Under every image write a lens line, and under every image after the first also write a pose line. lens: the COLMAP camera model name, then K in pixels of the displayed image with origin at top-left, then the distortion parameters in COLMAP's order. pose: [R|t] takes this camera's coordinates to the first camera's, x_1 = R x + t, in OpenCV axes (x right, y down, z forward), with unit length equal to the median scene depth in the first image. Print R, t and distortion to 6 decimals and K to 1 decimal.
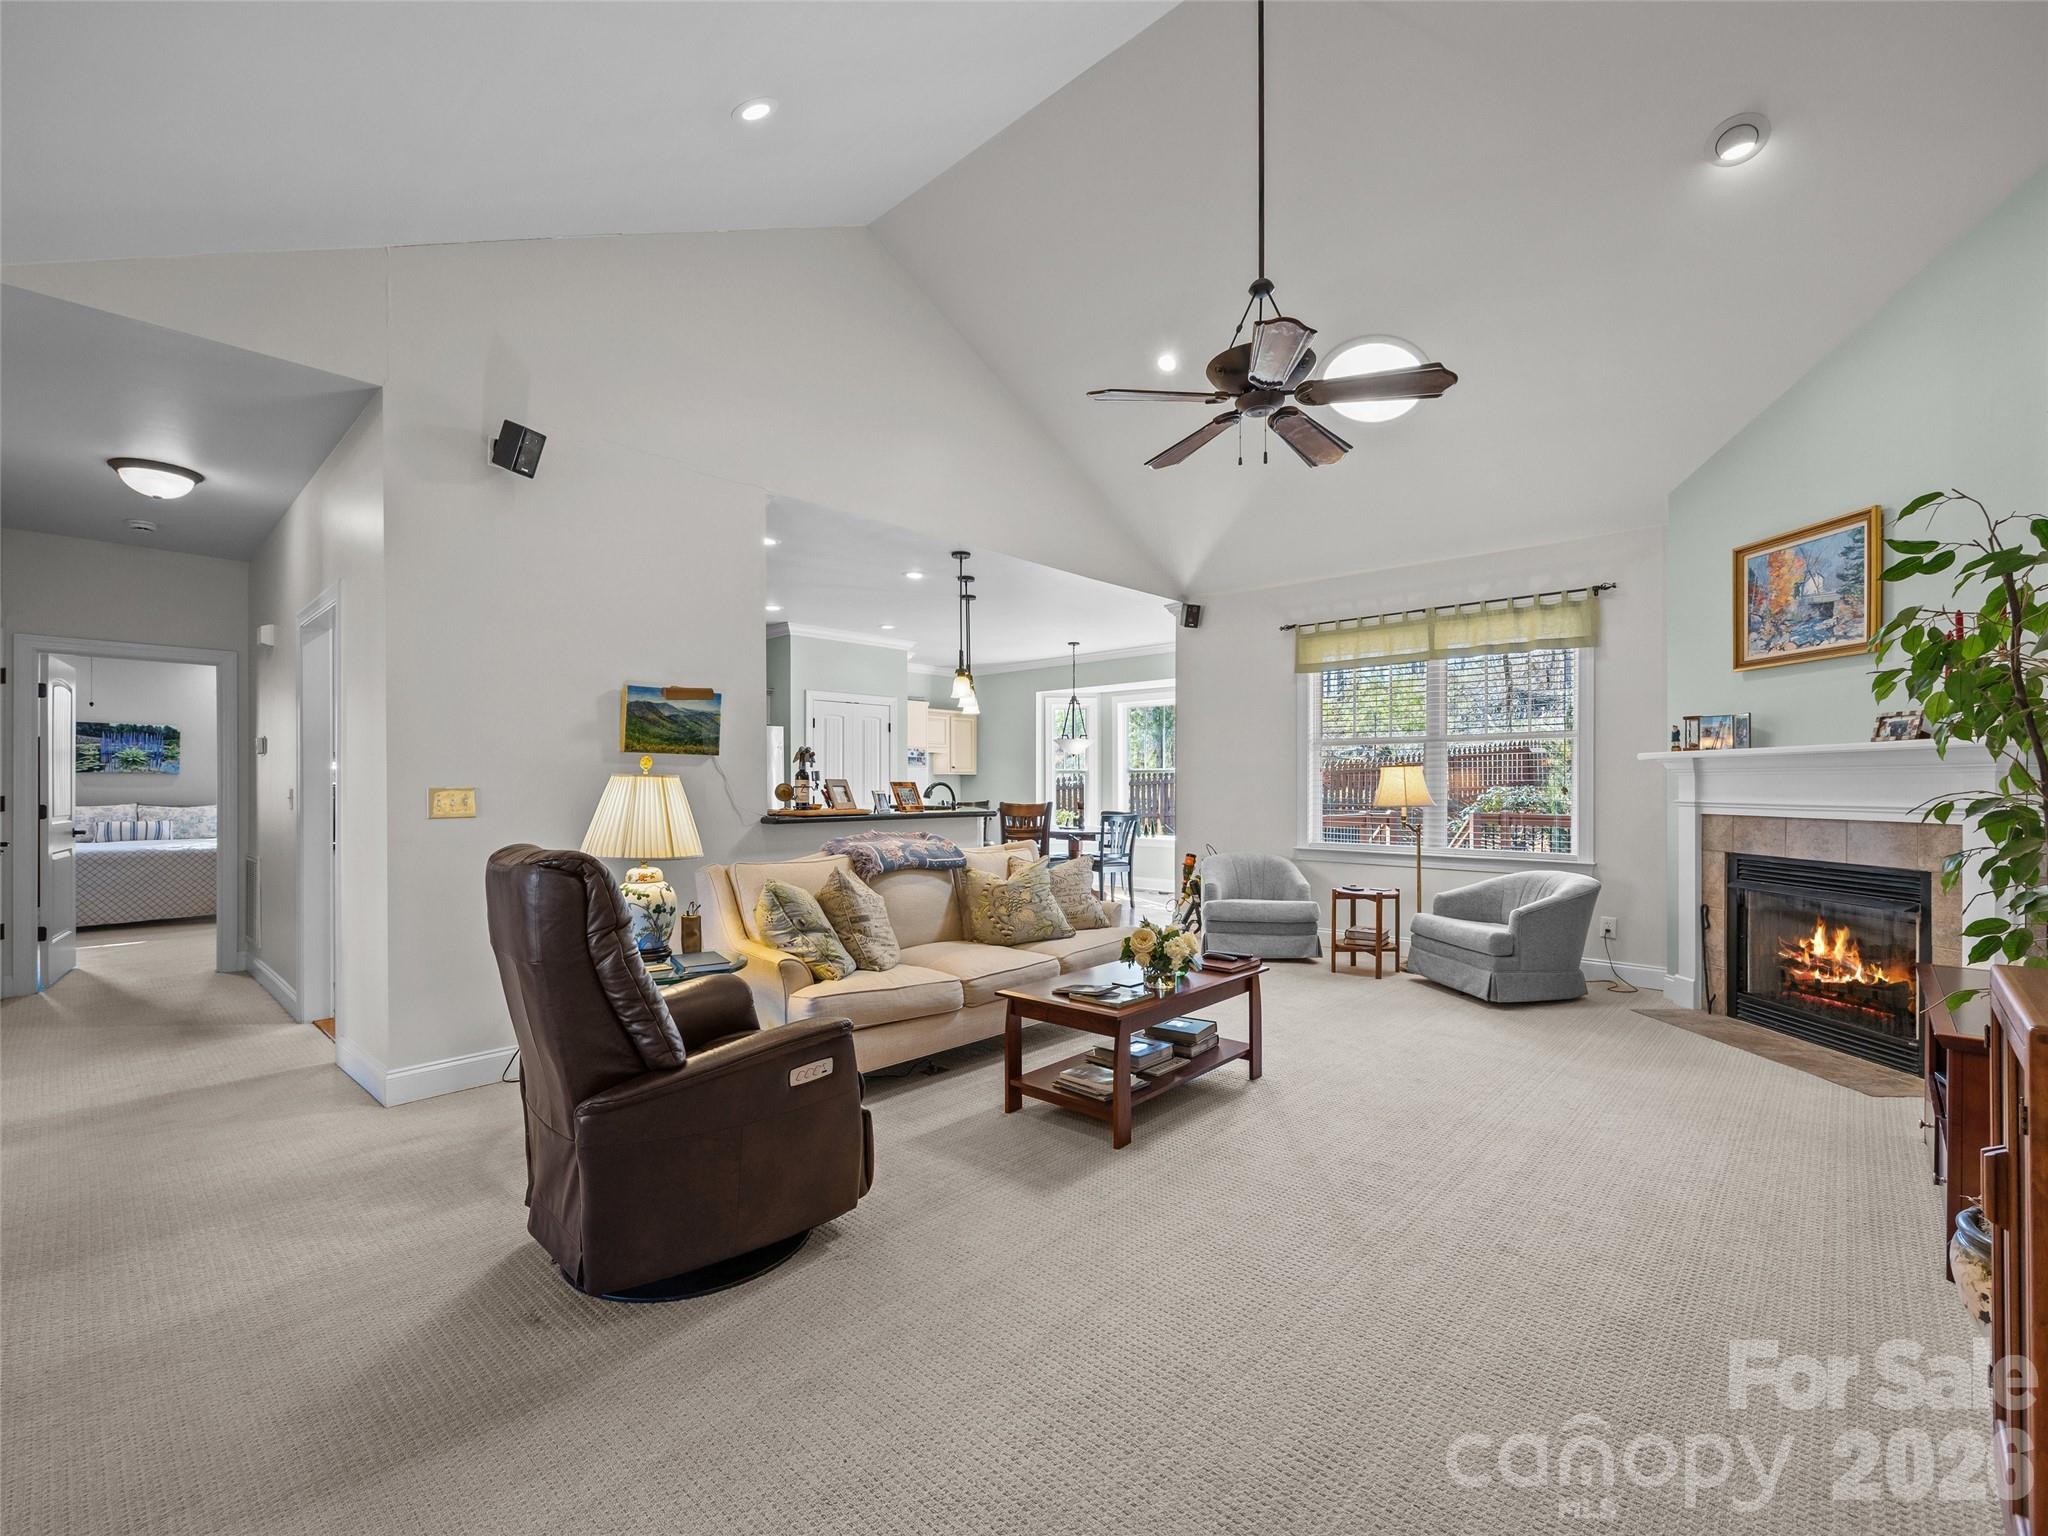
lens RADIAL K [[879.8, 0, 1028.0], [0, 879.8, 787.2], [0, 0, 1]] dist [-0.002444, -0.000146]
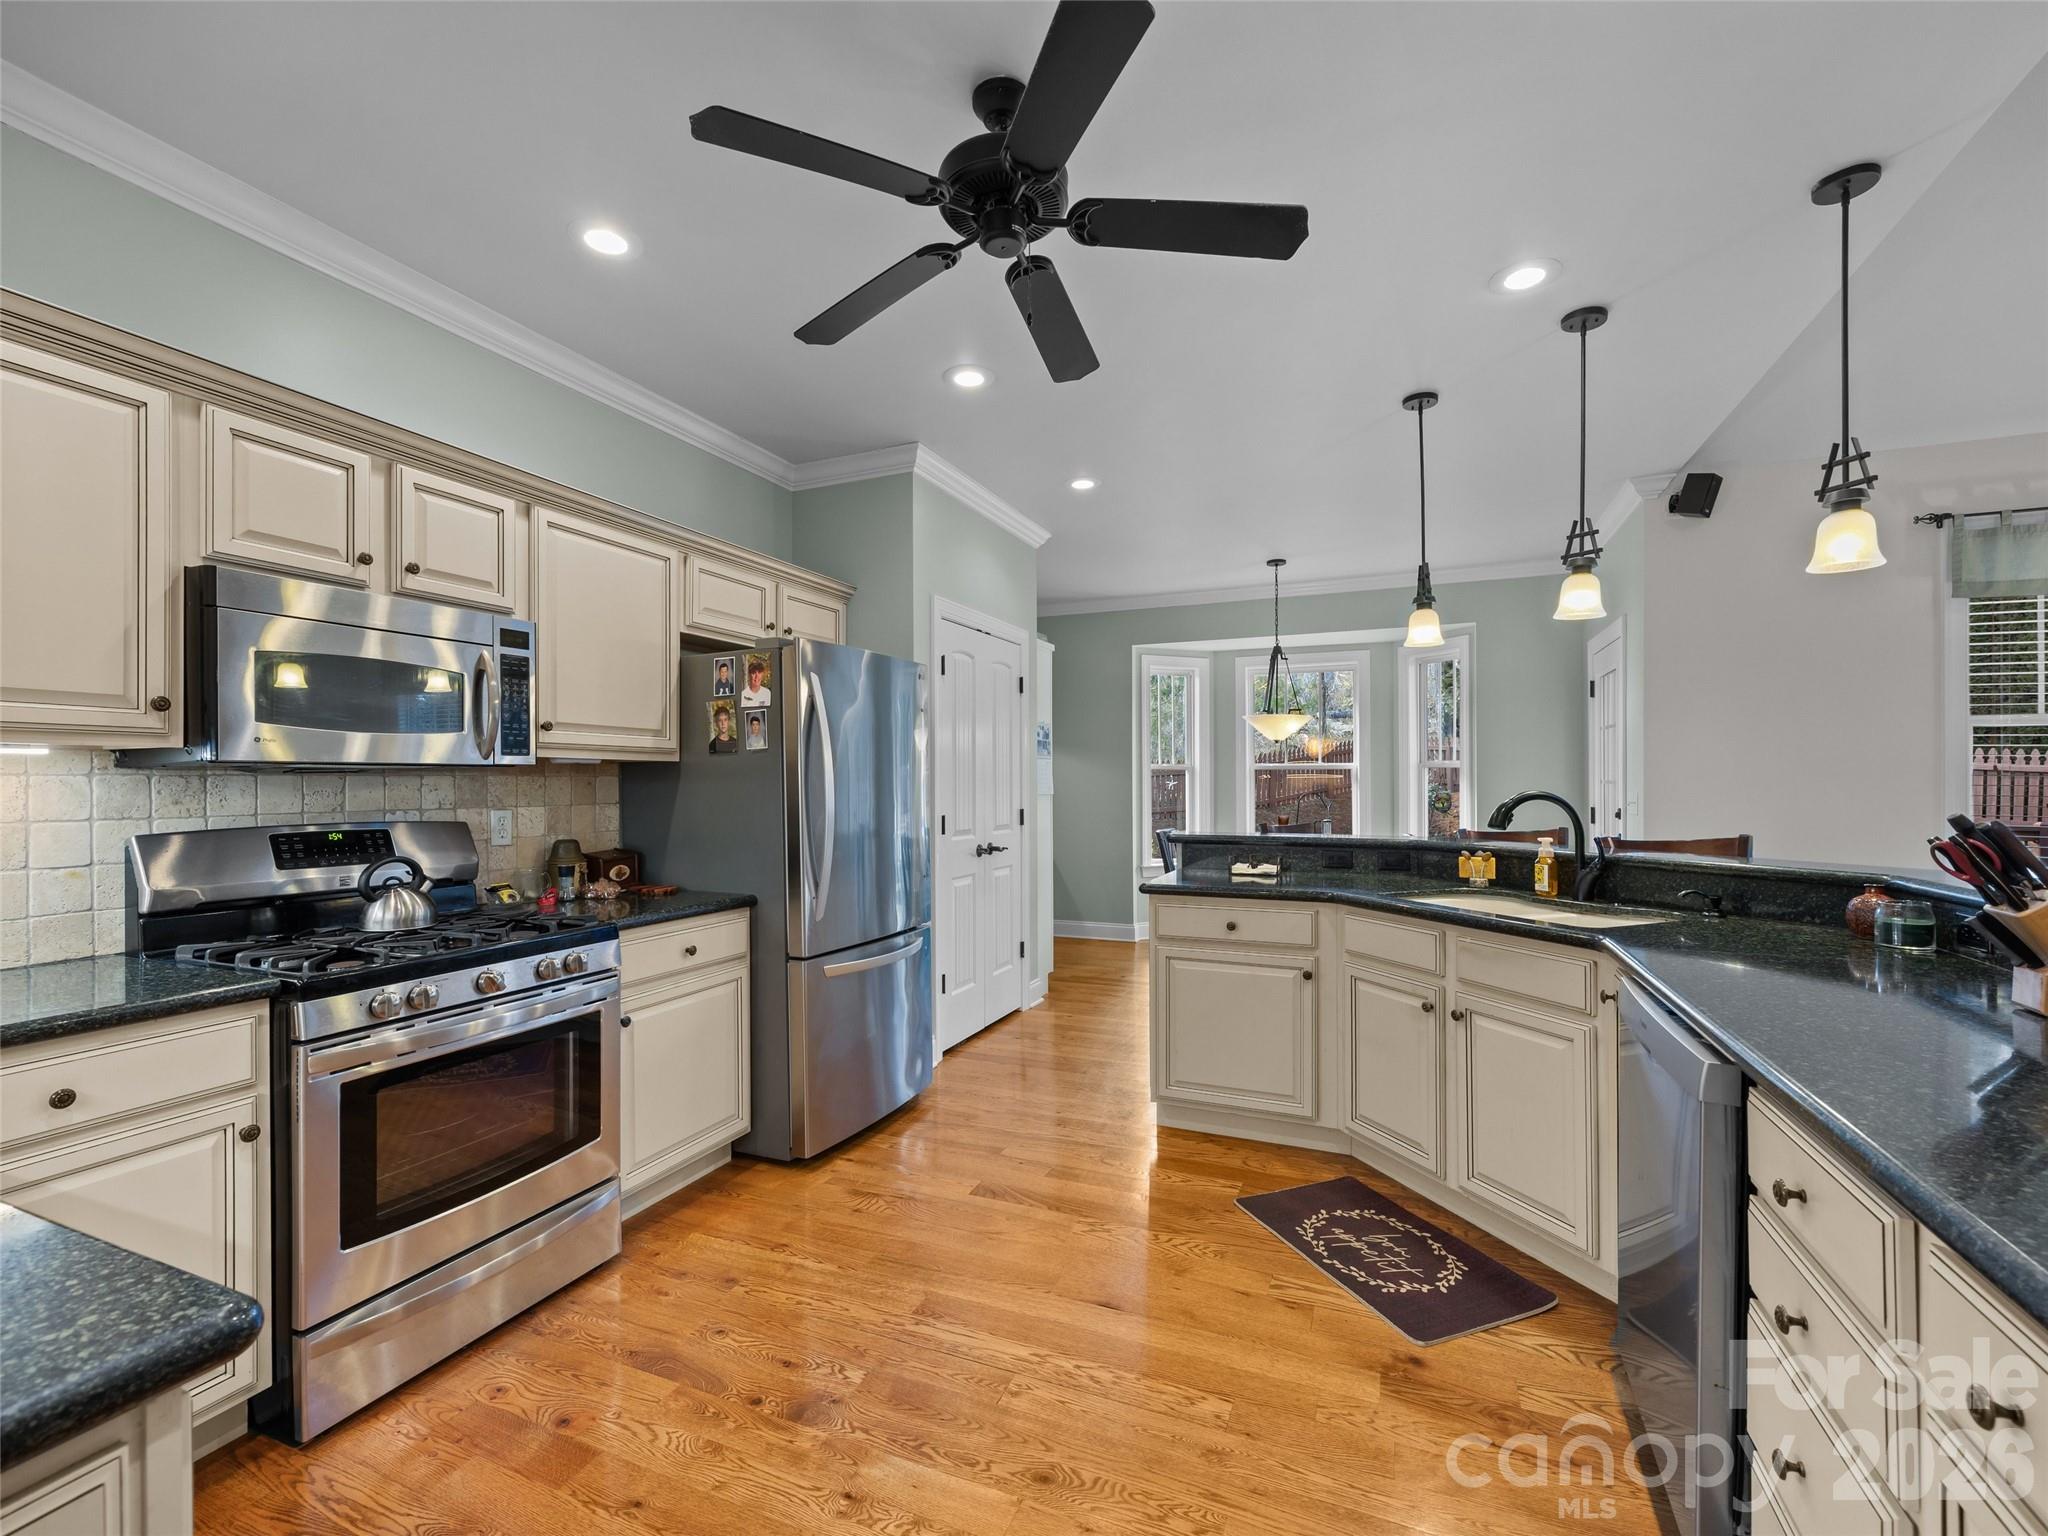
lens RADIAL K [[951.3, 0, 1109.9], [0, 951.3, 779.6], [0, 0, 1]] dist [-0.000857, -0.000134]
pose [[0.947155, -0.000119, 0.320777, -0.616819], [0.000390, 1.000000, -0.000781, -0.015586], [-0.320776, 0.000864, 0.947155, 0.865894]]
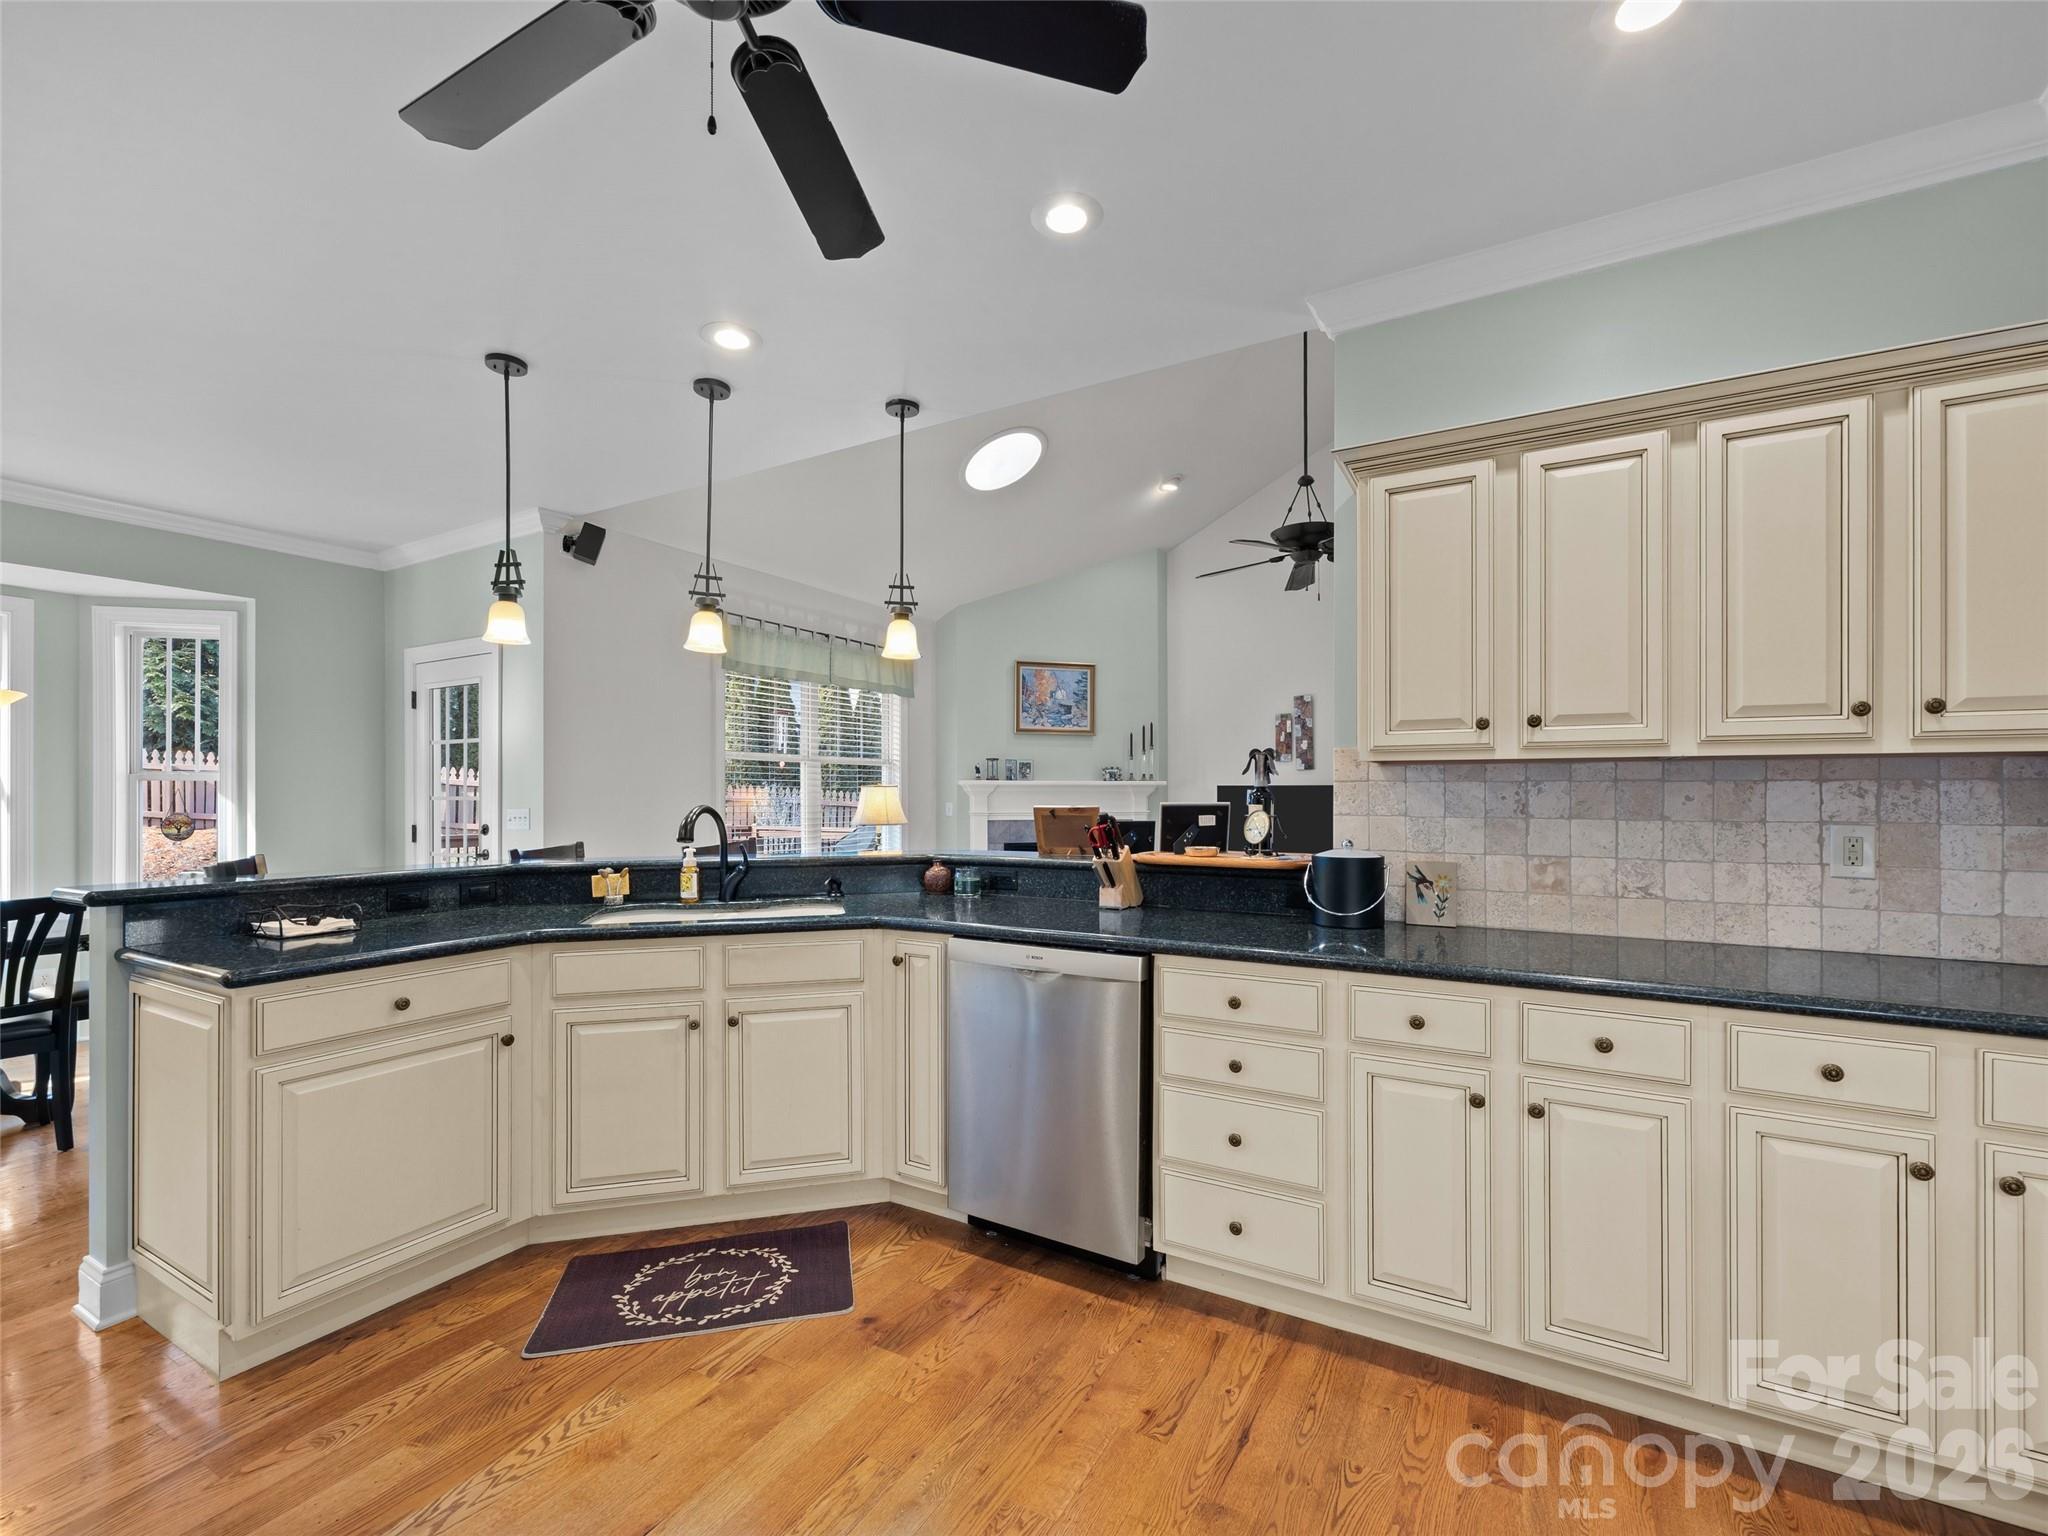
lens RADIAL K [[879.8, 0, 1028.0], [0, 879.8, 787.2], [0, 0, 1]] dist [-0.002444, -0.000146]
pose [[-0.196648, 0.009363, 0.980430, -0.816719], [0.002585, 0.999956, -0.009031, -0.015090], [-0.980471, 0.000759, -0.196663, 1.277540]]
